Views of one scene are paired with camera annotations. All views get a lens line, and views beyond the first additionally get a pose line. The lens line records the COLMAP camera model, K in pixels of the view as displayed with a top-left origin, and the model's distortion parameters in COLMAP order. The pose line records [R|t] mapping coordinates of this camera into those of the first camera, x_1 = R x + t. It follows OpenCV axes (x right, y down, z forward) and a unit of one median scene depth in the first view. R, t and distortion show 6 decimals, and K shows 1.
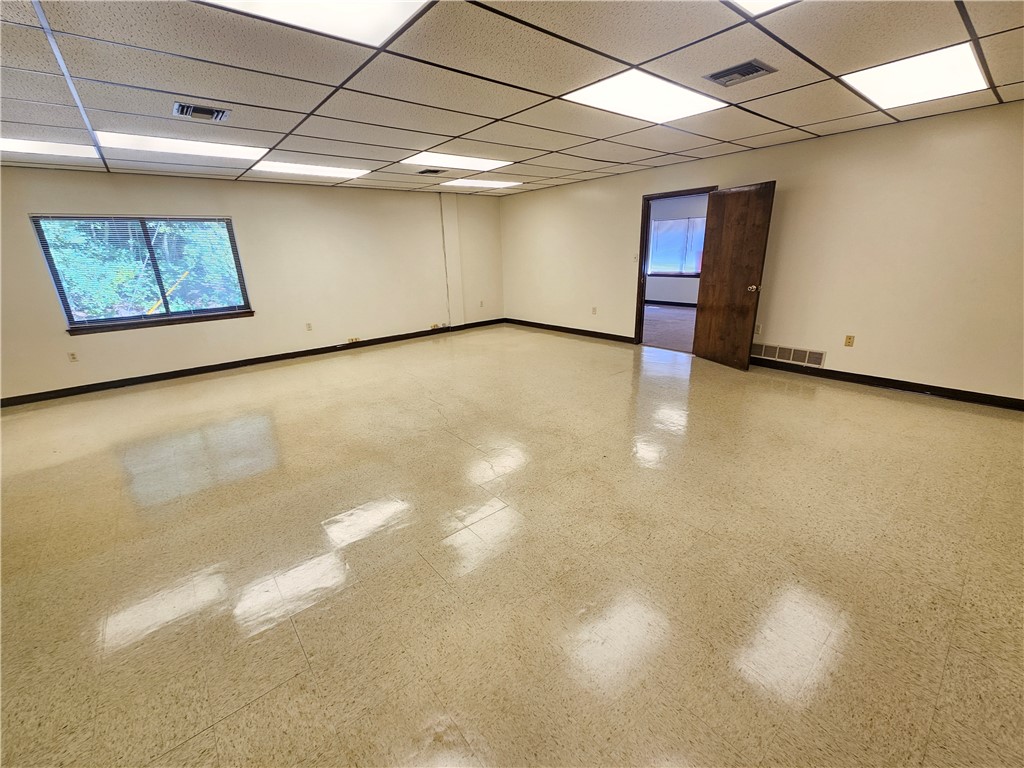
lens RADIAL K [[419.8, 0, 510.4], [0, 419.8, 386.2], [0, 0, 1]] dist [0.001177, -0.000084]
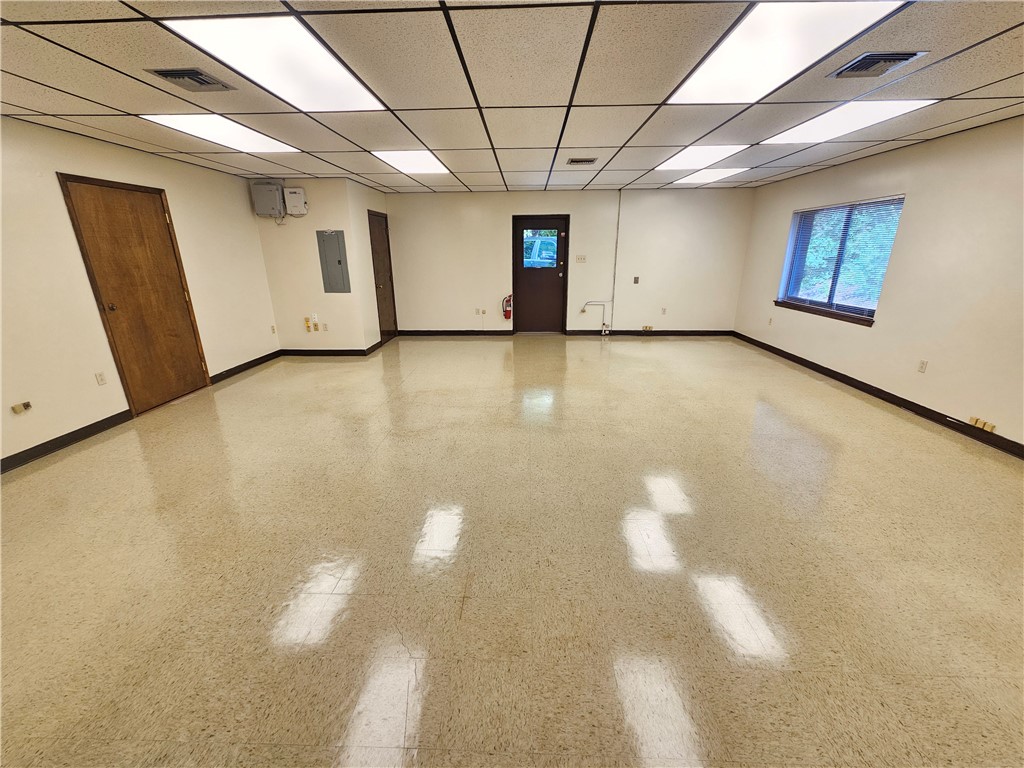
lens RADIAL K [[419.8, 0, 511.3], [0, 419.8, 385.1], [0, 0, 1]] dist [0.001177, -0.000084]
pose [[-0.673892, 0.259384, -0.691802, 0.439111], [-0.201864, 0.836080, 0.510119, -0.389341], [0.710718, 0.483415, -0.511067, 1.132721]]
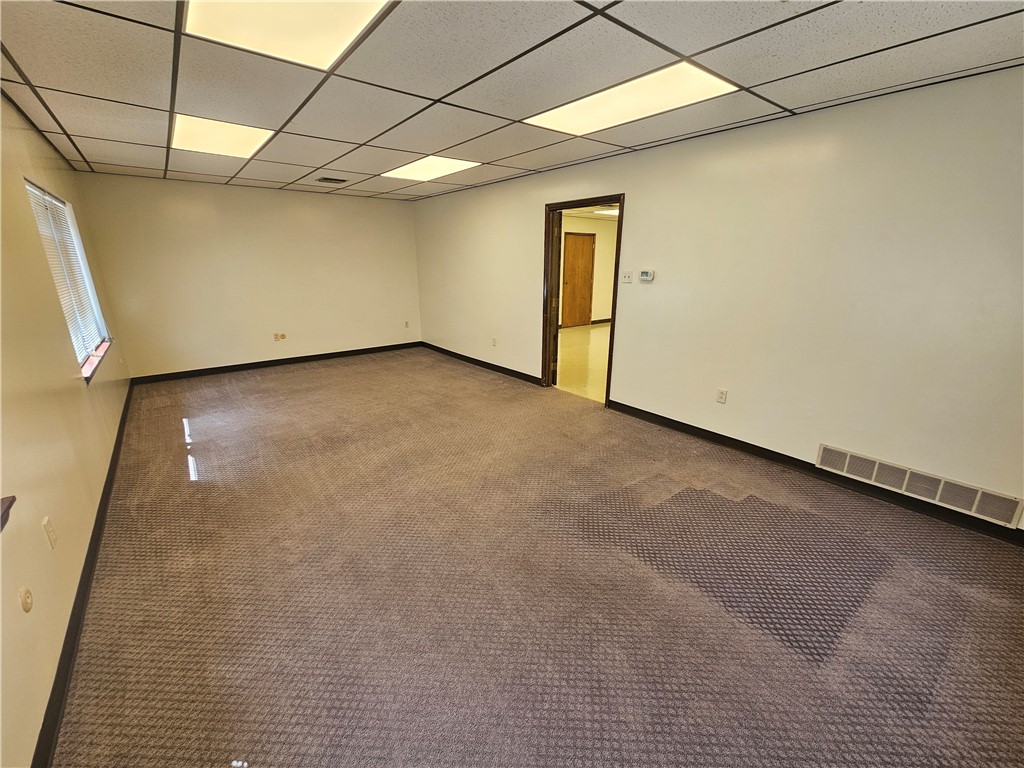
lens RADIAL K [[419.8, 0, 511.6], [0, 419.8, 385.0], [0, 0, 1]] dist [0.001177, -0.000084]
pose [[-0.999391, 0.021562, 0.027431, 0.567058], [0.033307, 0.823738, 0.565991, -0.670696], [-0.010392, 0.566560, -0.823955, 1.974484]]
